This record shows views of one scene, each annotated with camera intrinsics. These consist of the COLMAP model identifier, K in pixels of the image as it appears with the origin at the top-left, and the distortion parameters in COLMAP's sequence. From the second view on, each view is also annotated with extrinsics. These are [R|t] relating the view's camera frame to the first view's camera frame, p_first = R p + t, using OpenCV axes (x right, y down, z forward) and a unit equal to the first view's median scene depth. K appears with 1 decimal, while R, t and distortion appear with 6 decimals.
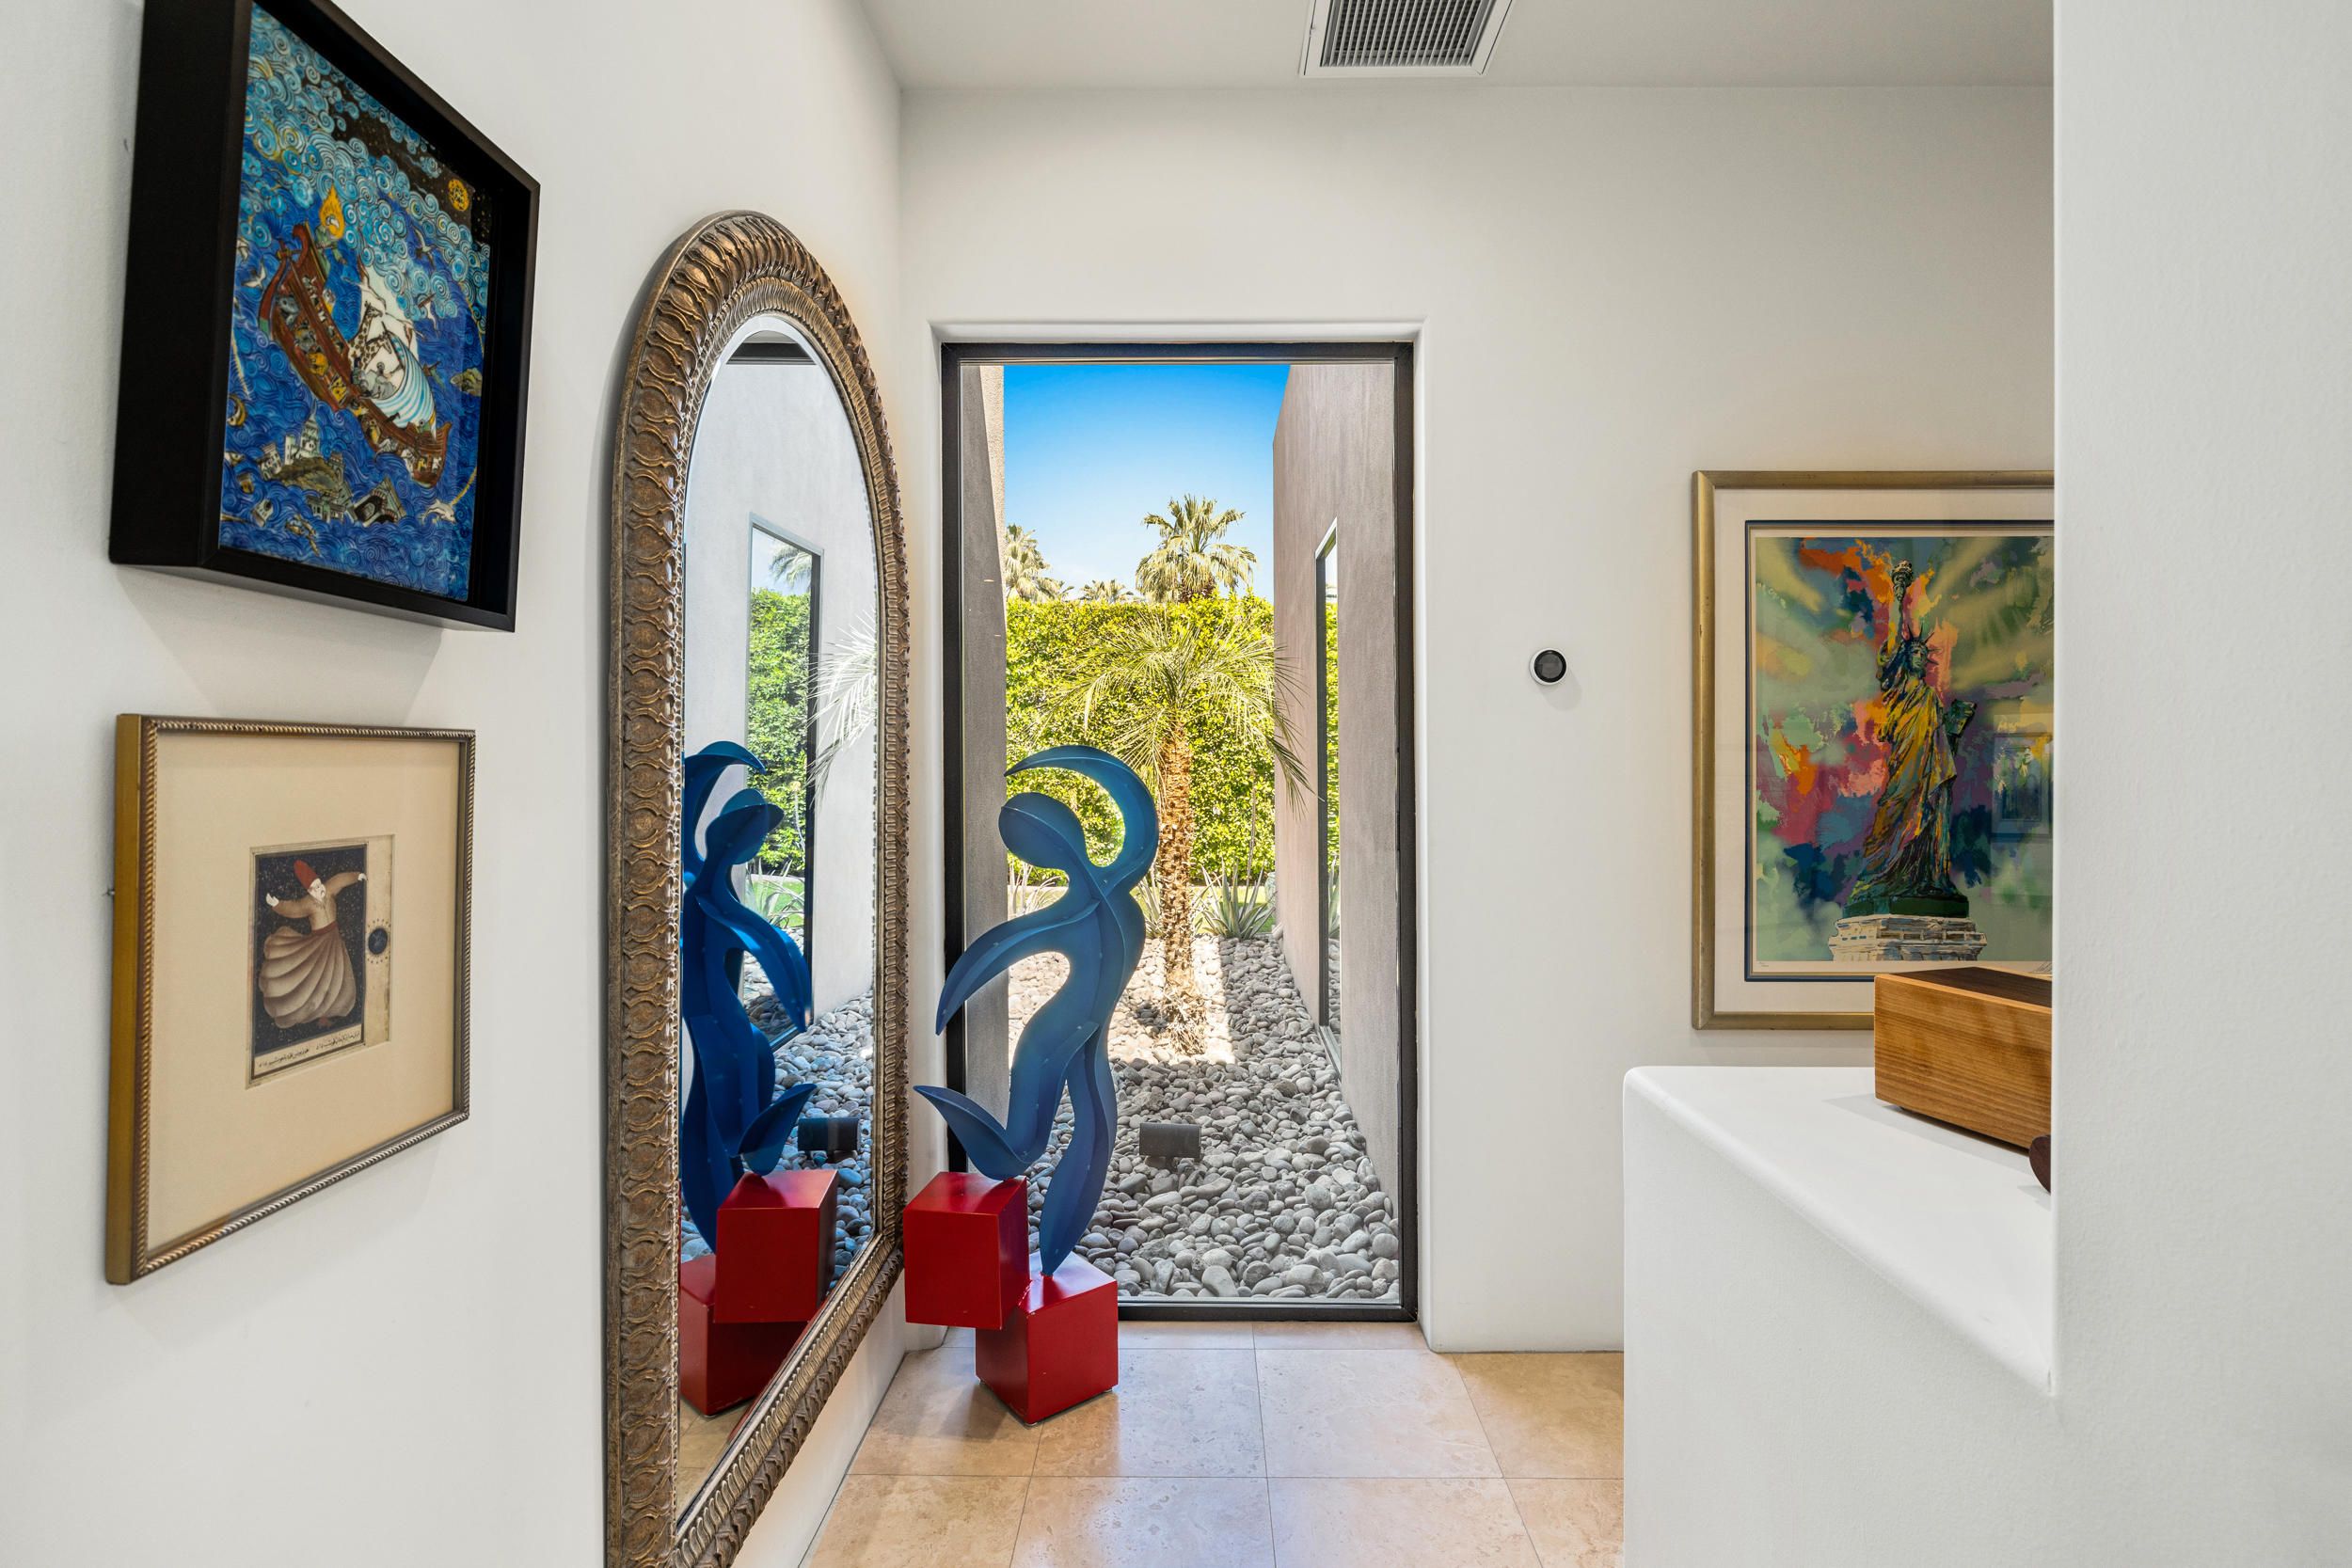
lens RADIAL K [[1155.1, 0, 1180.3], [0, 1155.1, 758.1], [0, 0, 1]] dist [0.000679, 0.000158]
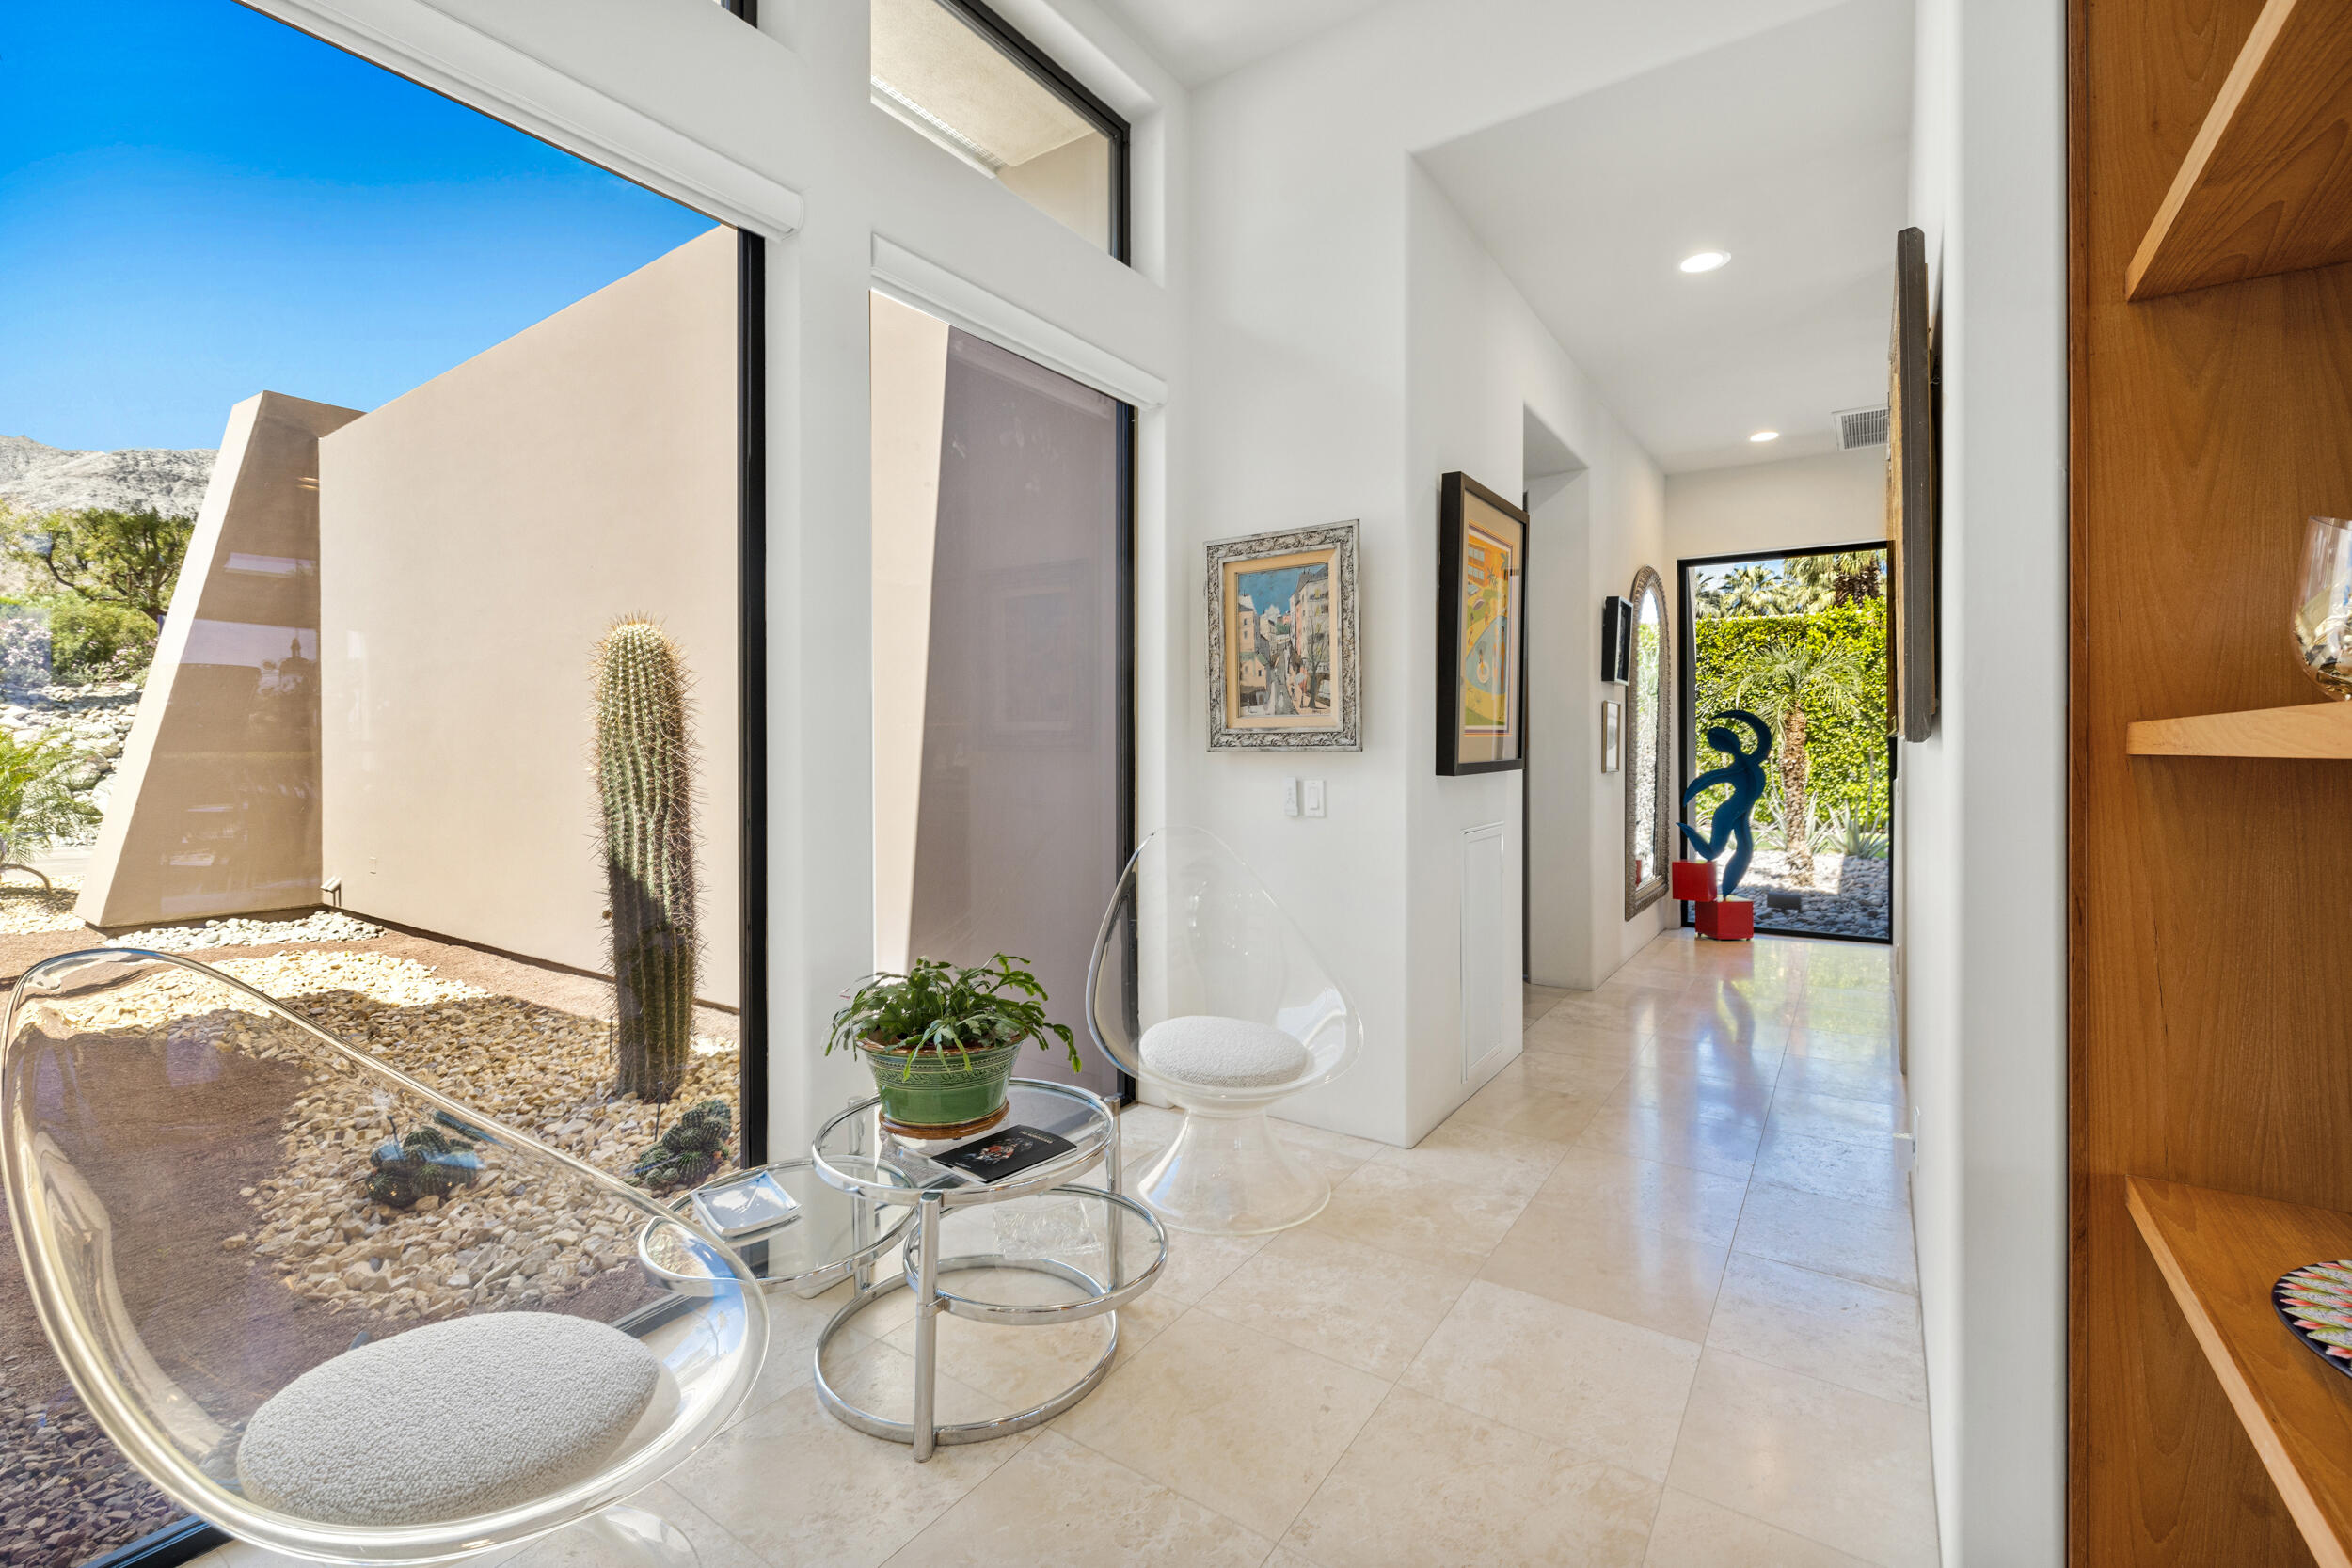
lens RADIAL K [[1030.3, 0, 1161.8], [0, 1030.3, 753.8], [0, 0, 1]] dist [0.004613, 0.005404]
pose [[0.835349, 0.001305, -0.549718, 0.055594], [0.002403, 0.999979, 0.006025, 0.035211], [0.549715, -0.006354, 0.835328, -0.850907]]
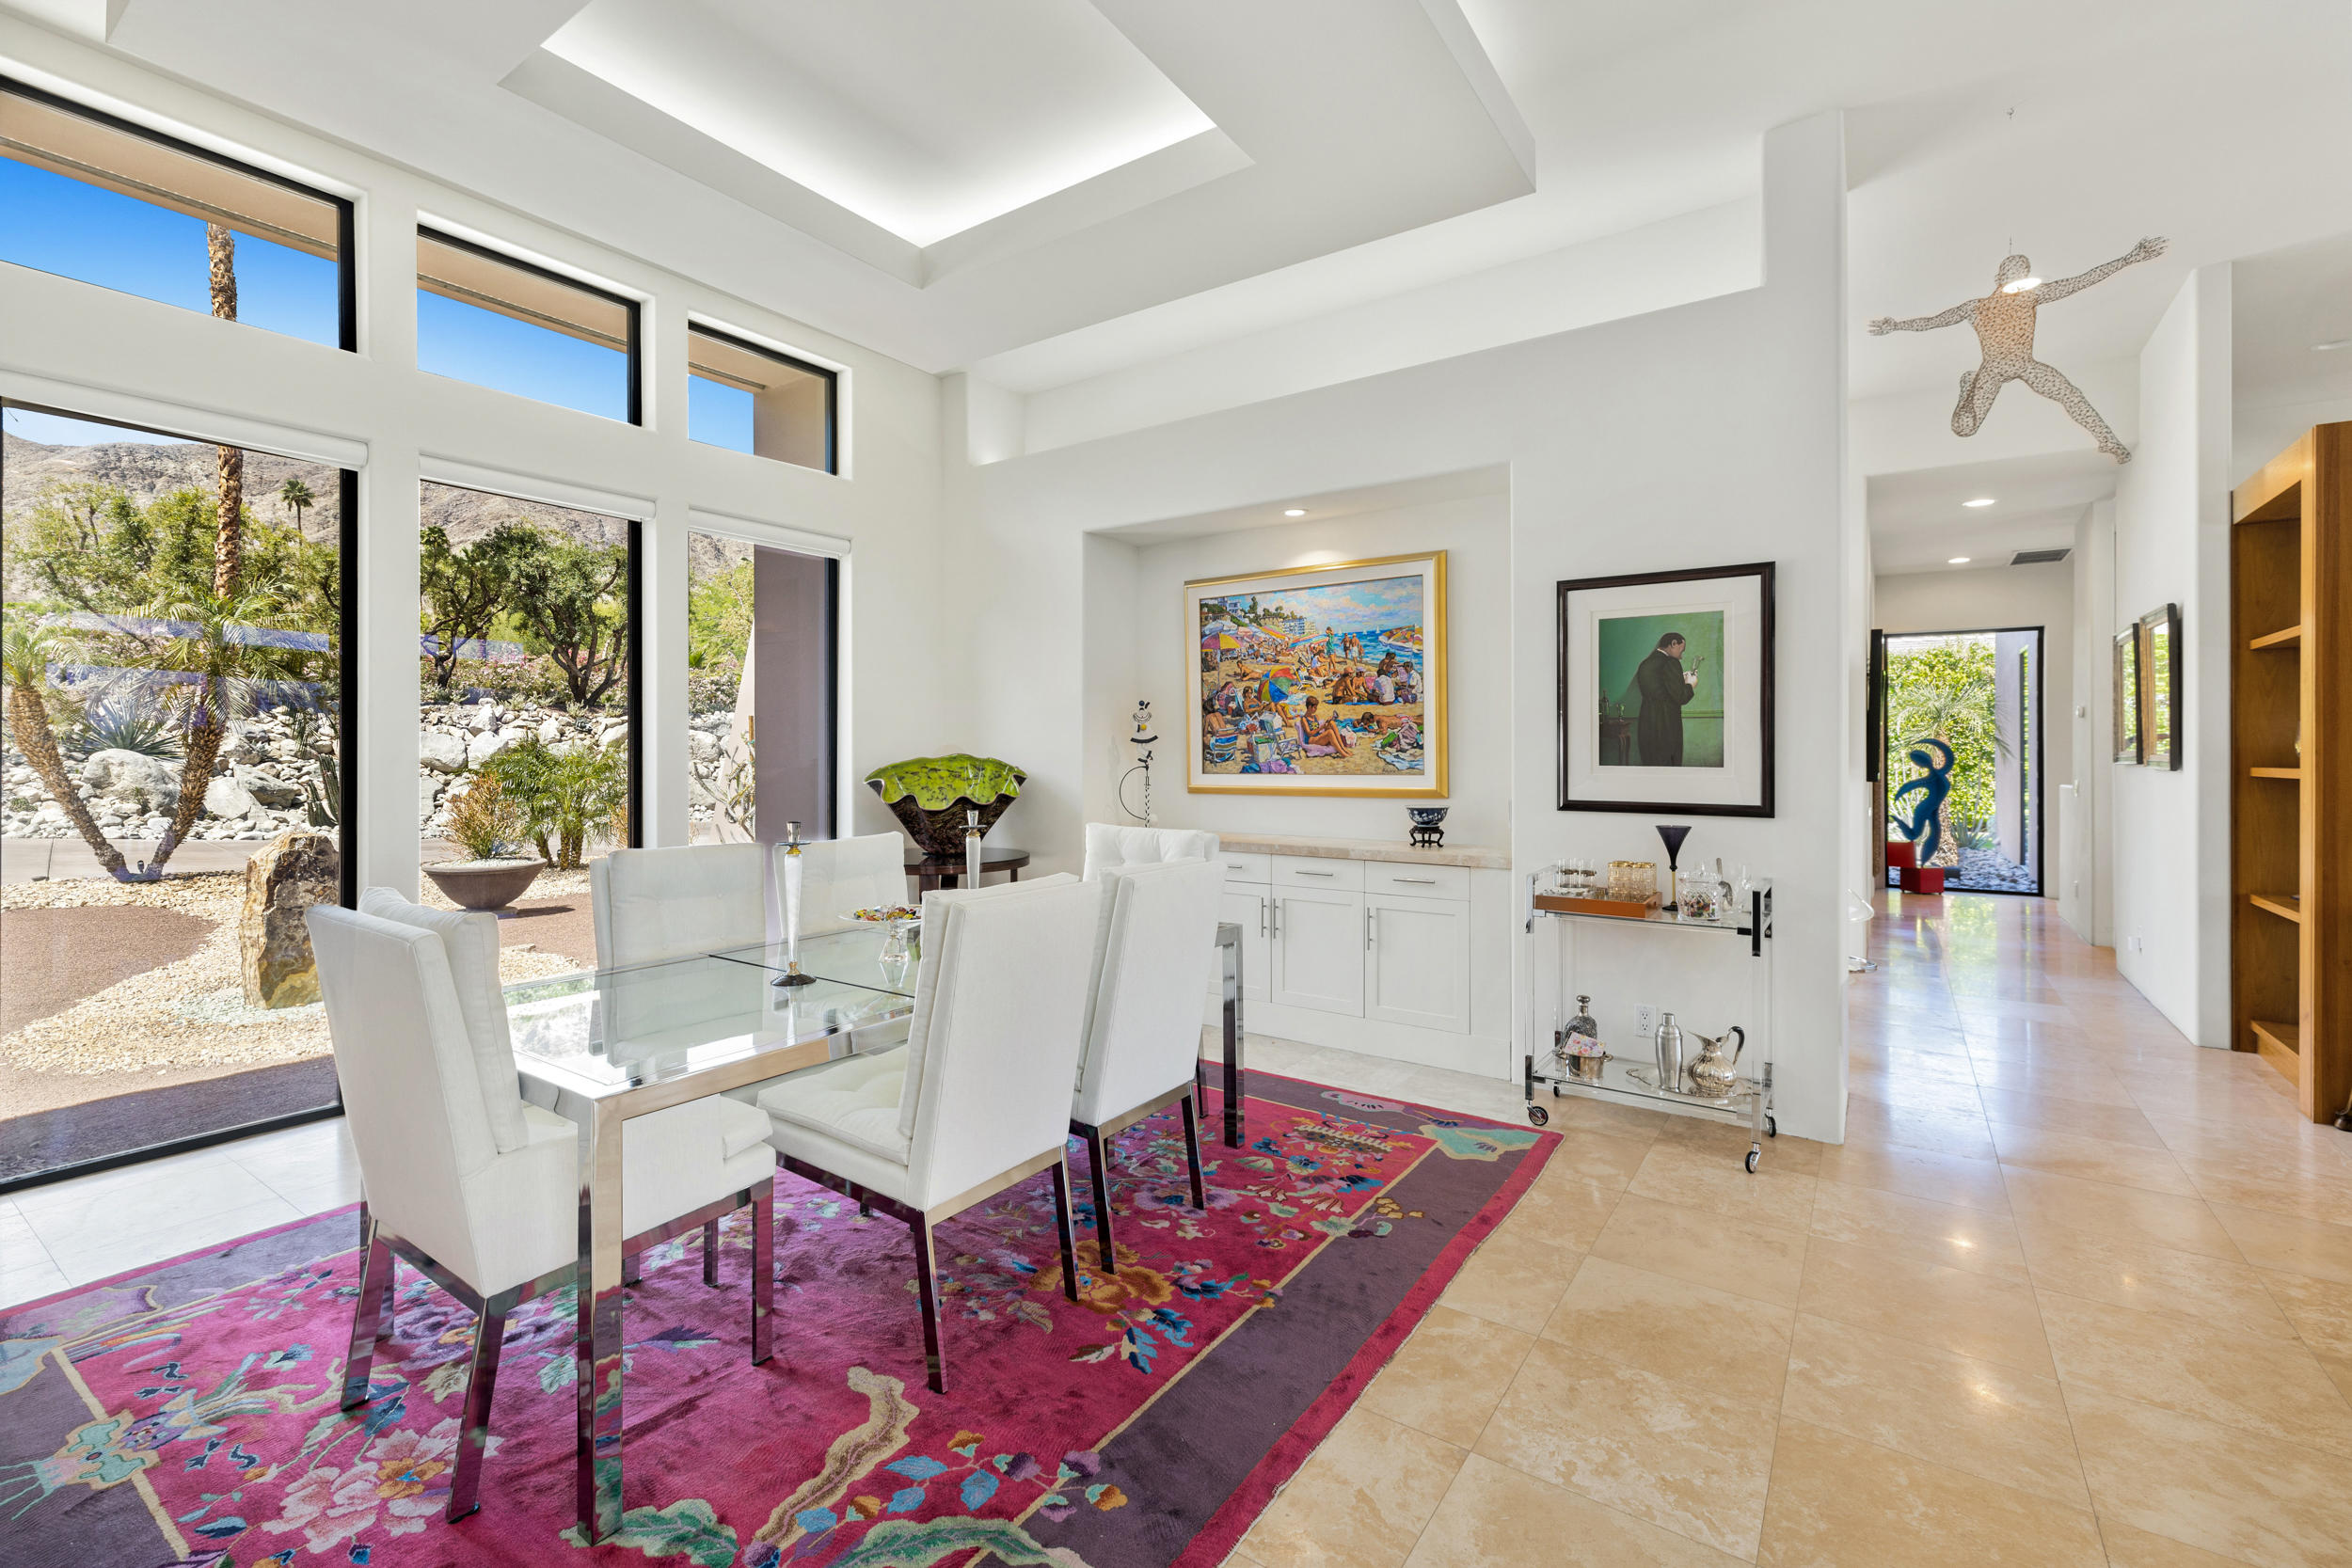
lens RADIAL K [[1030.3, 0, 1161.8], [0, 1030.3, 753.8], [0, 0, 1]] dist [0.004613, 0.005404]
pose [[0.826182, 0.002045, -0.563399, -0.124858], [-0.002145, 0.999998, 0.000484, 0.021972], [0.563399, 0.000809, 0.826185, -1.645033]]
